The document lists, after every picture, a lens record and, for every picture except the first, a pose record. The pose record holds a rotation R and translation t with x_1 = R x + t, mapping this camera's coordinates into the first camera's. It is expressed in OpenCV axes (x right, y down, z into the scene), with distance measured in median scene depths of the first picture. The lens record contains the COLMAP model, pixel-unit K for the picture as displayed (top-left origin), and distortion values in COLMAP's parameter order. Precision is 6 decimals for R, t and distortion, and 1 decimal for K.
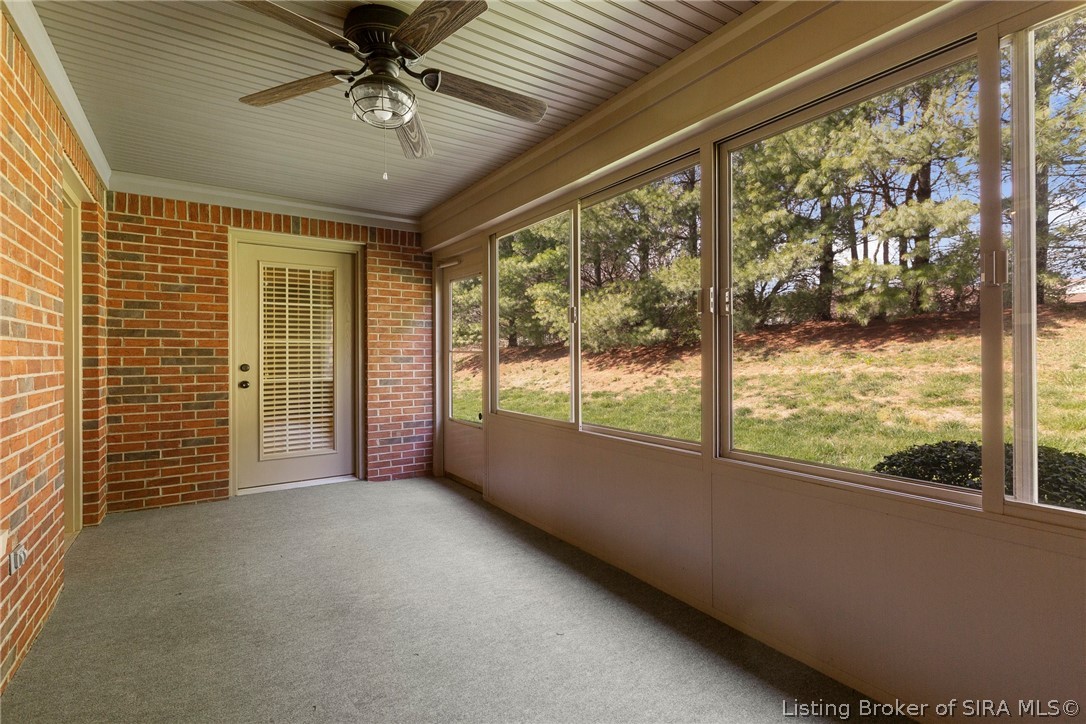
lens RADIAL K [[480.5, 0, 547.3], [0, 480.5, 353.2], [0, 0, 1]] dist [0.001616, -0.000507]
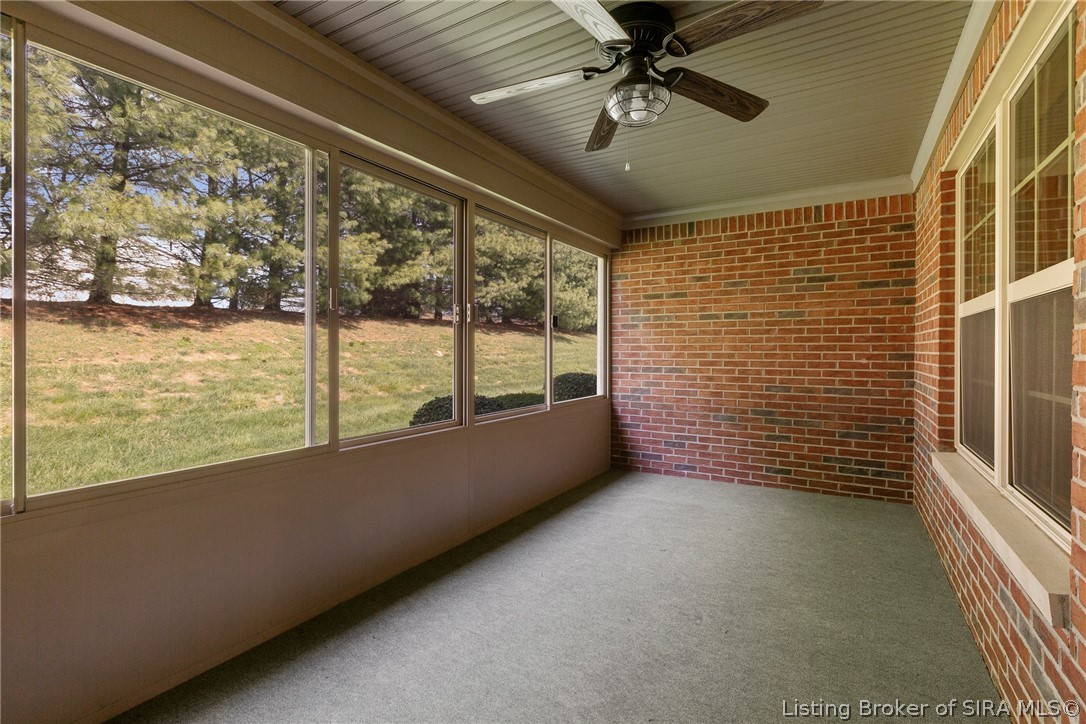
lens RADIAL K [[503.4, 0, 543.0], [0, 503.4, 362.0], [0, 0, 1]] dist [-0.000744, -0.000117]
pose [[-0.395567, -0.017024, 0.918279, -1.038025], [-0.004964, 0.999853, 0.016398, 0.021238], [-0.918424, 0.001929, -0.395593, 1.371673]]
